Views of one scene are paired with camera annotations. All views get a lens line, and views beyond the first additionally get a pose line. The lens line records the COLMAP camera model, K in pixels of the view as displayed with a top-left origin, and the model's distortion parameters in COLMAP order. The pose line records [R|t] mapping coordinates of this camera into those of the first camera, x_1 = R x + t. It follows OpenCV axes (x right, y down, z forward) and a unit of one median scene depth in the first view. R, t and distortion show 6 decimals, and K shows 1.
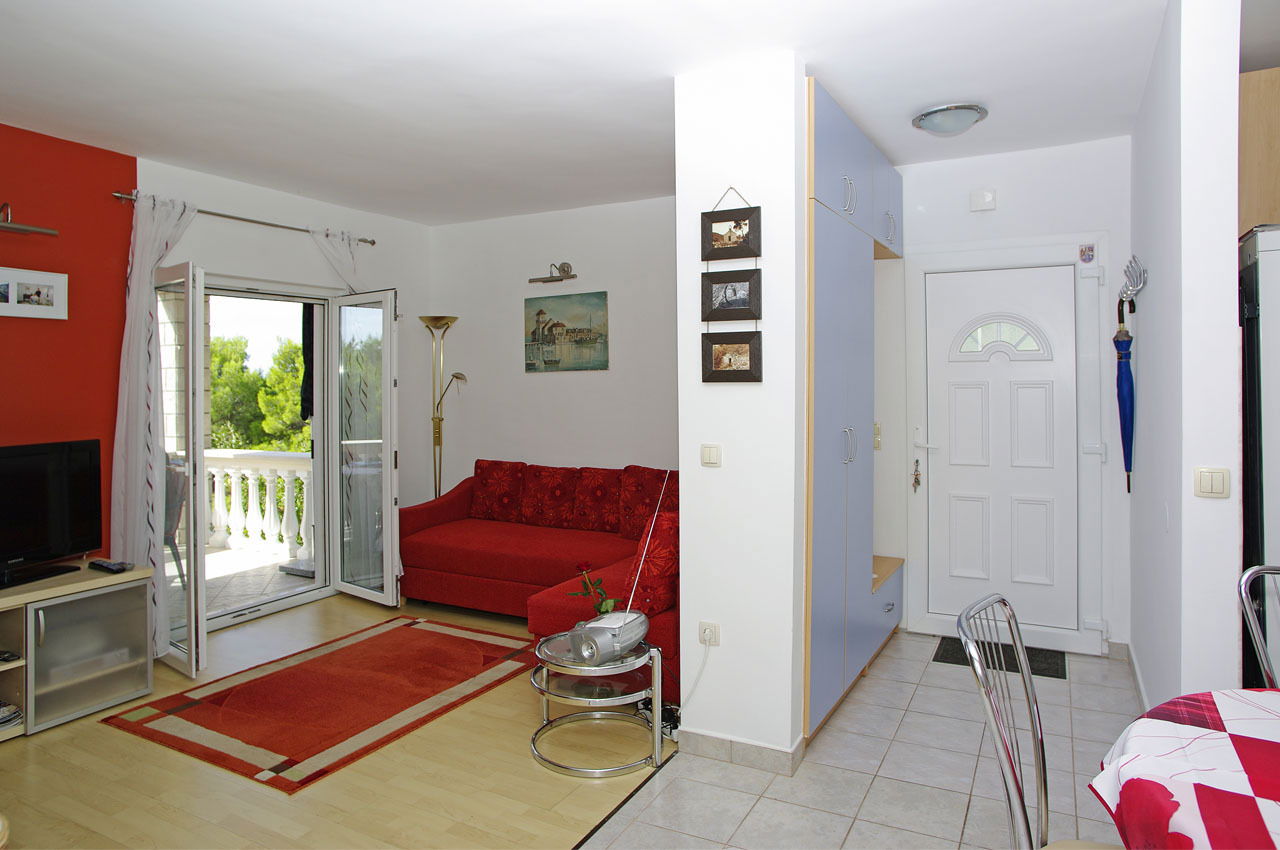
lens RADIAL K [[787.3, 0, 637.2], [0, 787.3, 400.2], [0, 0, 1]] dist [-0.091009, 0.066816]
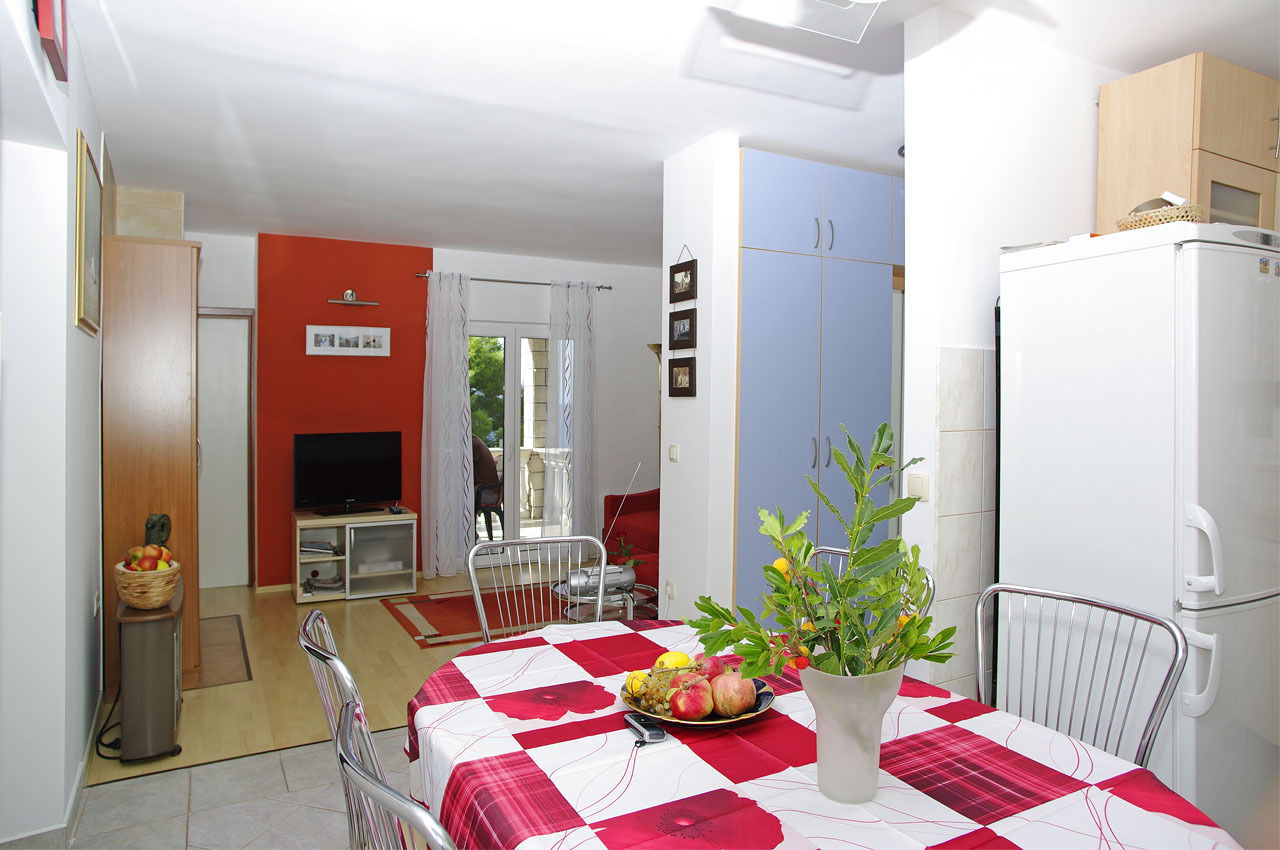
lens RADIAL K [[857.5, 0, 641.7], [0, 857.5, 404.5], [0, 0, 1]] dist [-0.110284, 0.089771]
pose [[0.806688, -0.004882, -0.590958, 0.849864], [0.001601, 0.999980, -0.006075, -0.001227], [0.590976, 0.003954, 0.806680, -0.168090]]
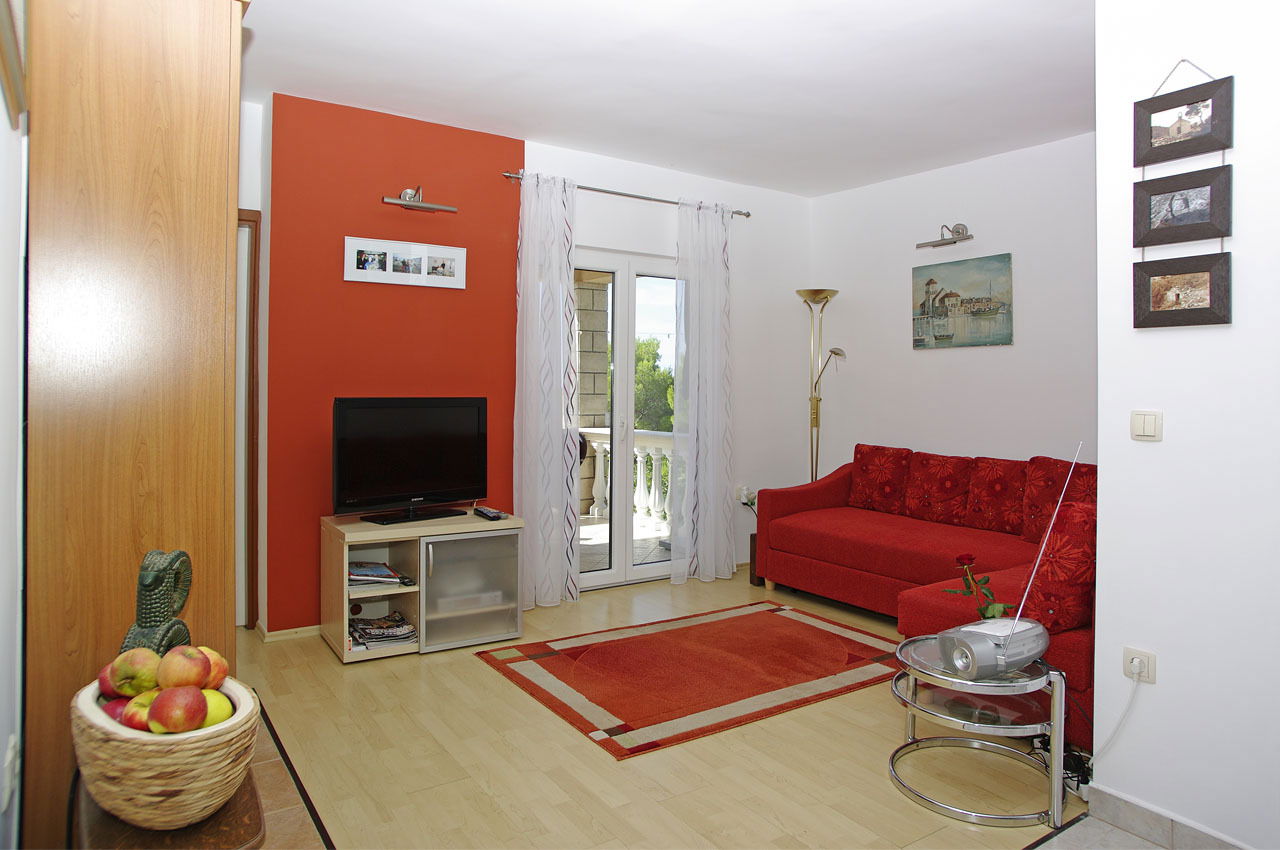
lens RADIAL K [[787.3, 0, 637.2], [0, 787.3, 400.2], [0, 0, 1]] dist [-0.091009, 0.066816]
pose [[0.877270, 0.012424, -0.479837, 0.017807], [-0.014060, 0.999901, 0.000185, 0.050650], [0.479792, 0.006584, 0.877358, 0.123294]]
